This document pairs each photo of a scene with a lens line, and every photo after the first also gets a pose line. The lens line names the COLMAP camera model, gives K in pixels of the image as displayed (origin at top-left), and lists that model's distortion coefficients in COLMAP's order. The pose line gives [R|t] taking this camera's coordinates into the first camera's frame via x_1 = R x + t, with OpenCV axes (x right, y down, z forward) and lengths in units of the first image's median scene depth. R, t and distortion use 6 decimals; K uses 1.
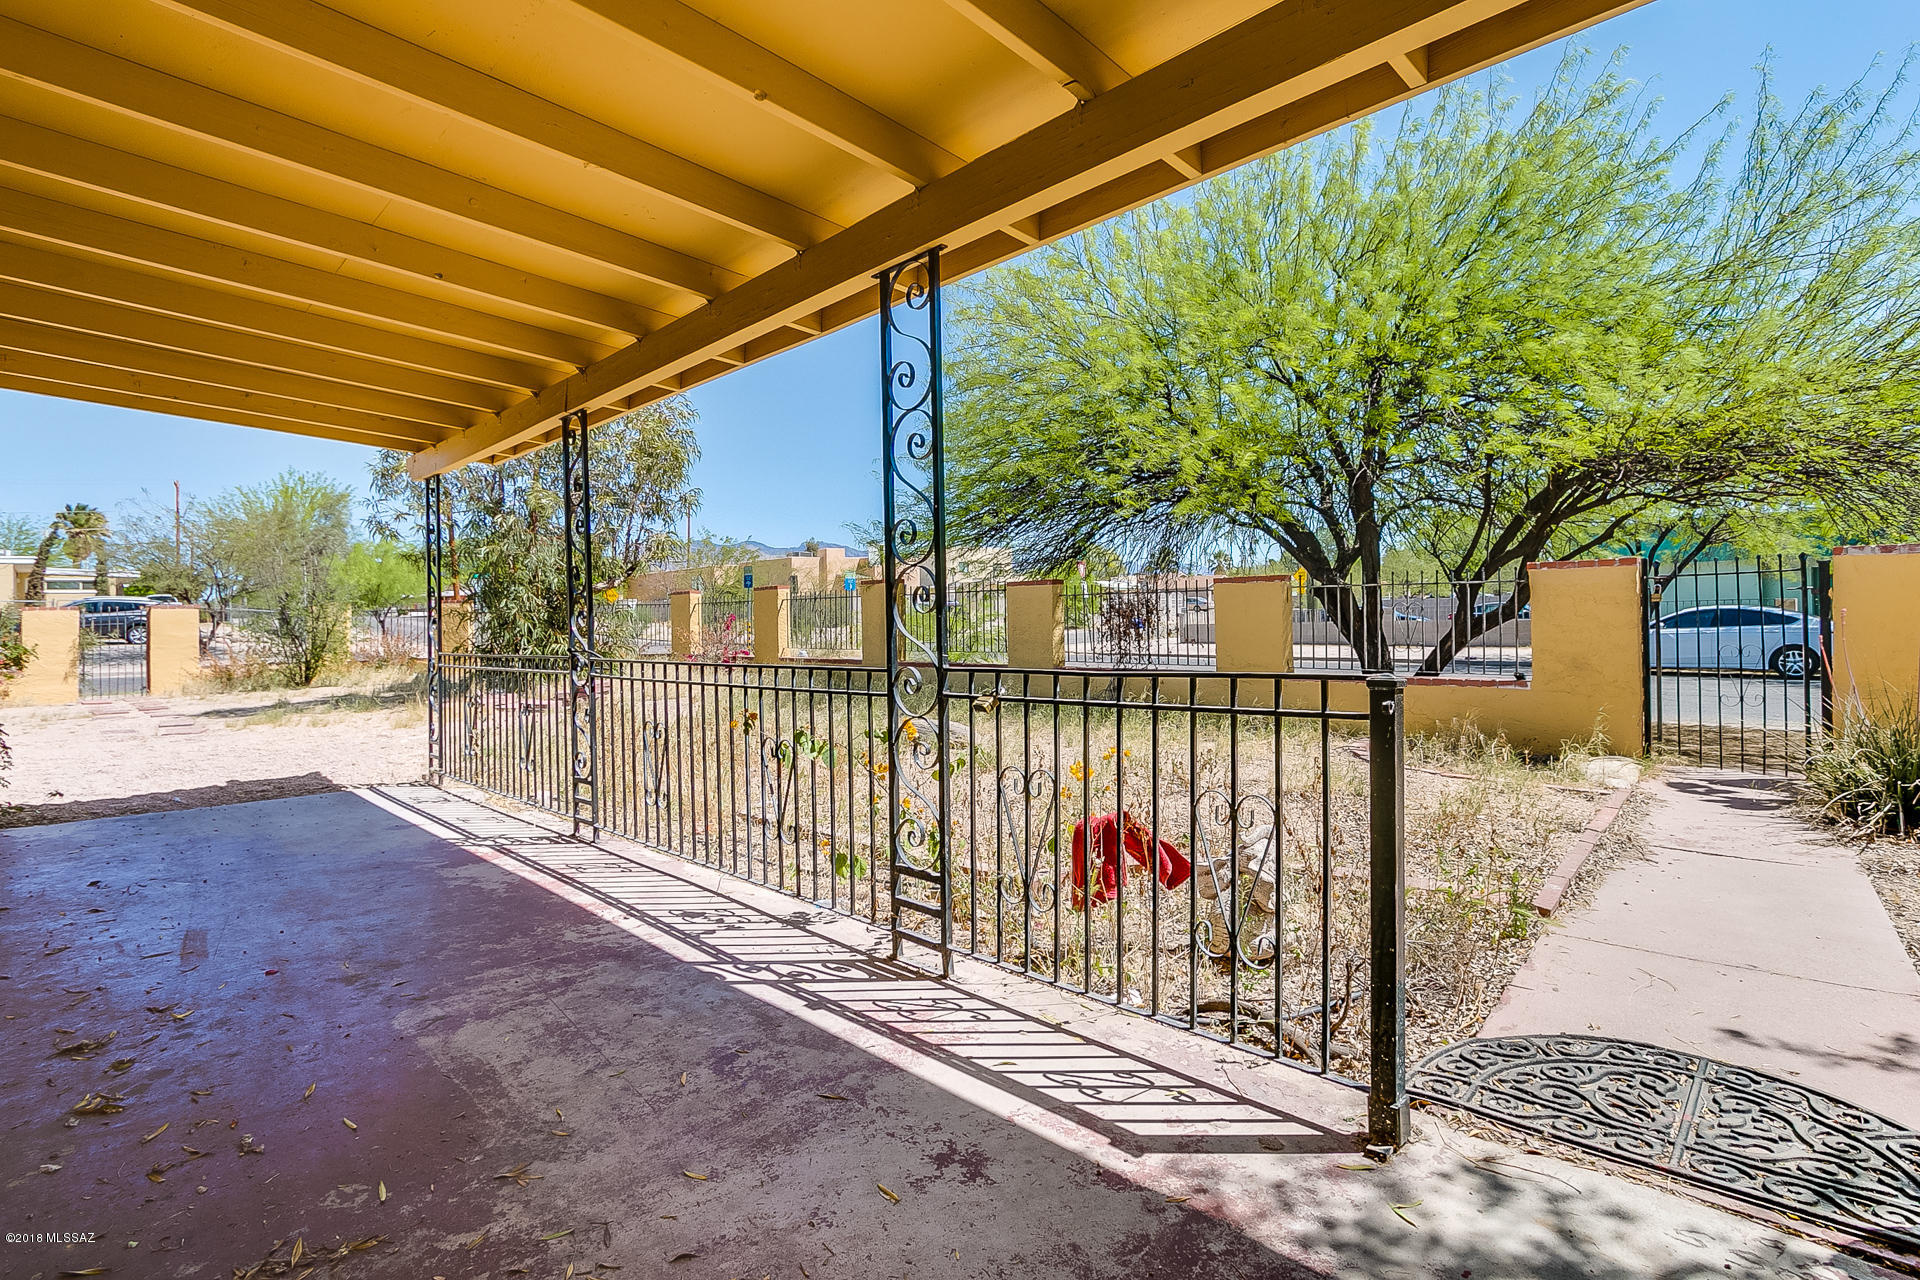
lens RADIAL K [[908.9, 0, 911.8], [0, 908.9, 643.7], [0, 0, 1]] dist [-0.027215, -0.000322]
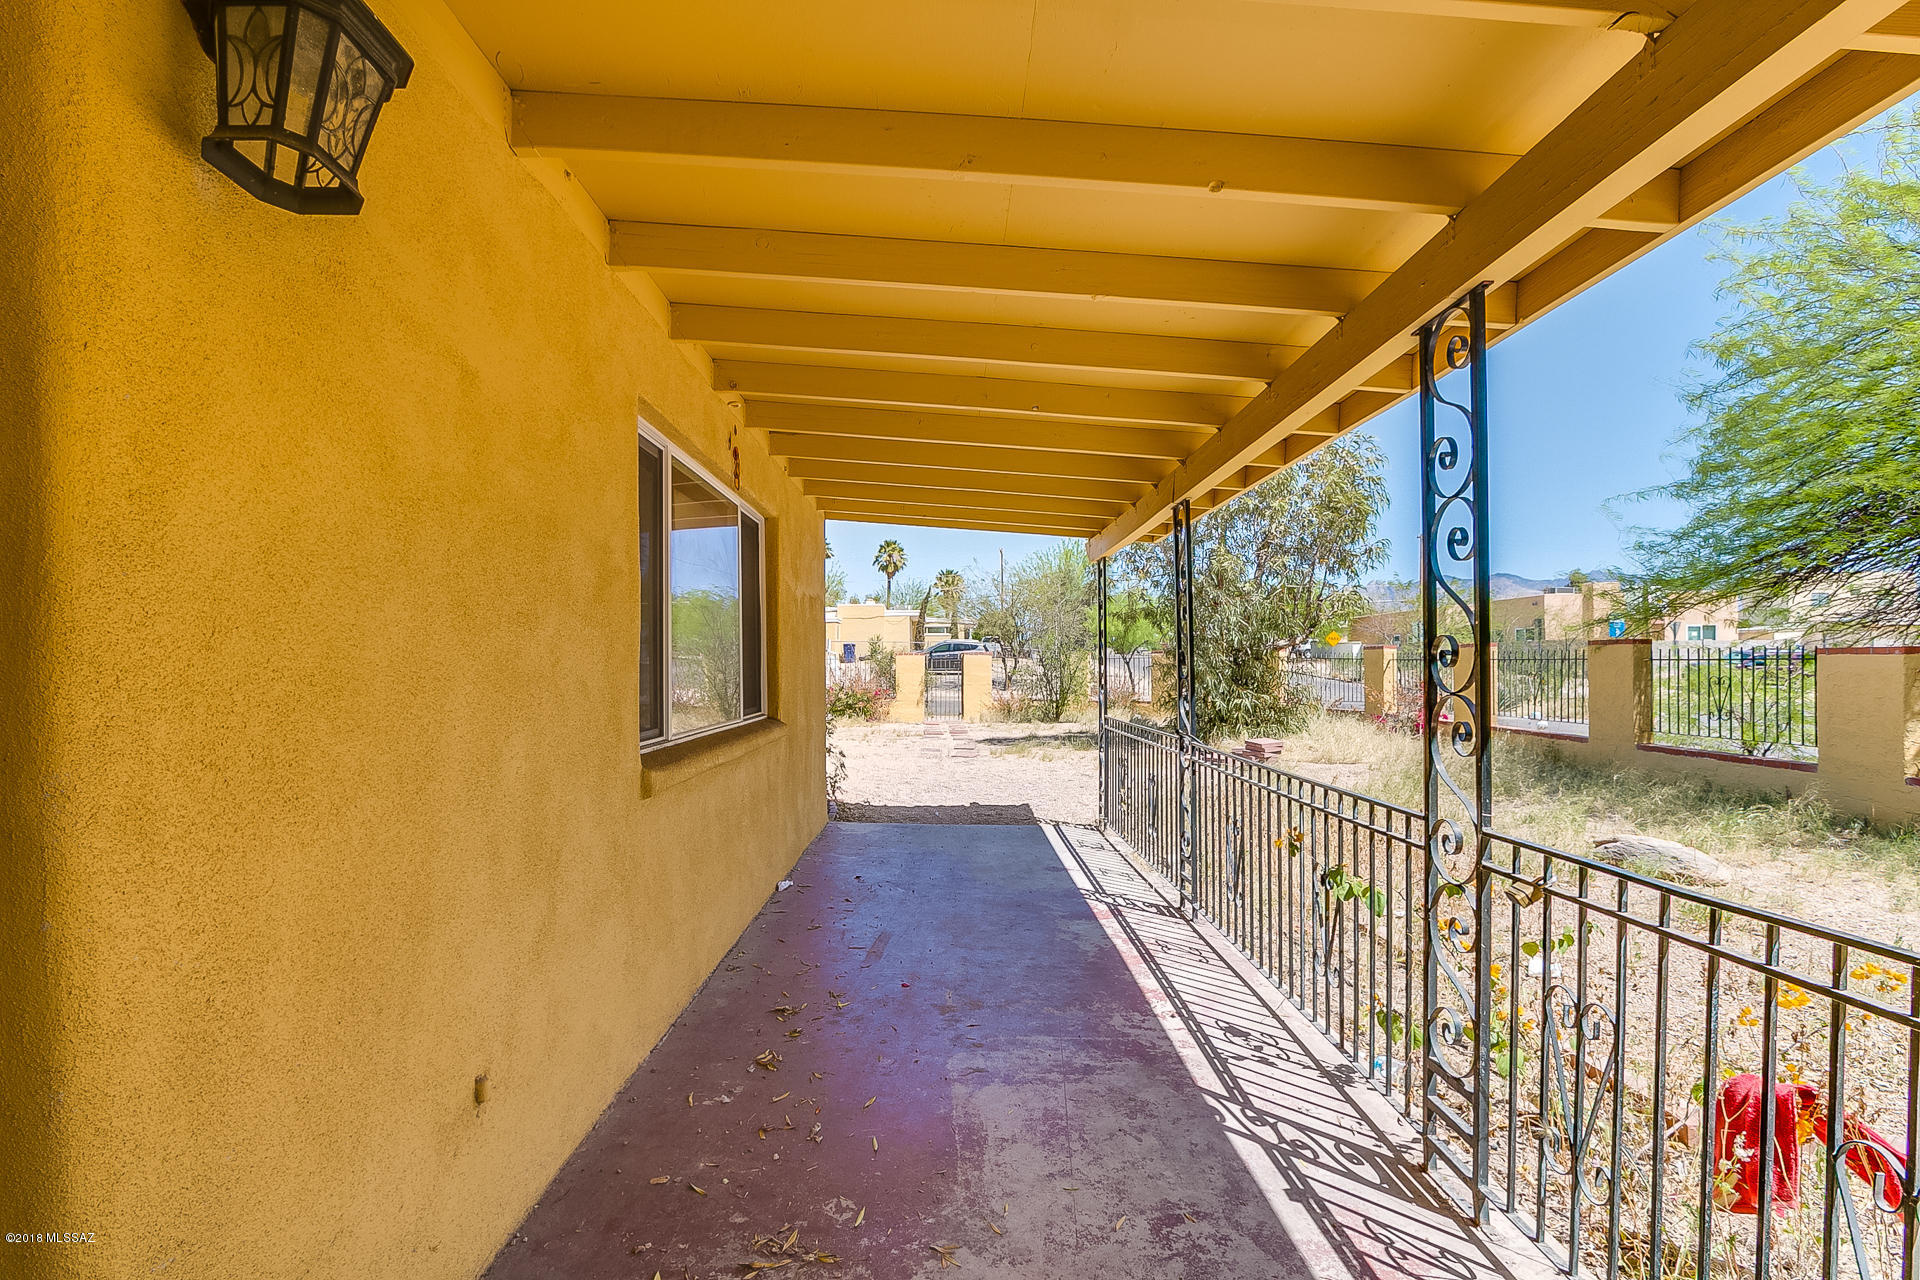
lens RADIAL K [[884.5, 0, 958.1], [0, 884.5, 687.2], [0, 0, 1]] dist [-0.010735, -0.000260]
pose [[0.725915, 0.031465, -0.687065, 0.185708], [-0.020467, 0.999499, 0.024149, -0.087523], [0.687480, -0.003468, 0.726195, 0.126403]]
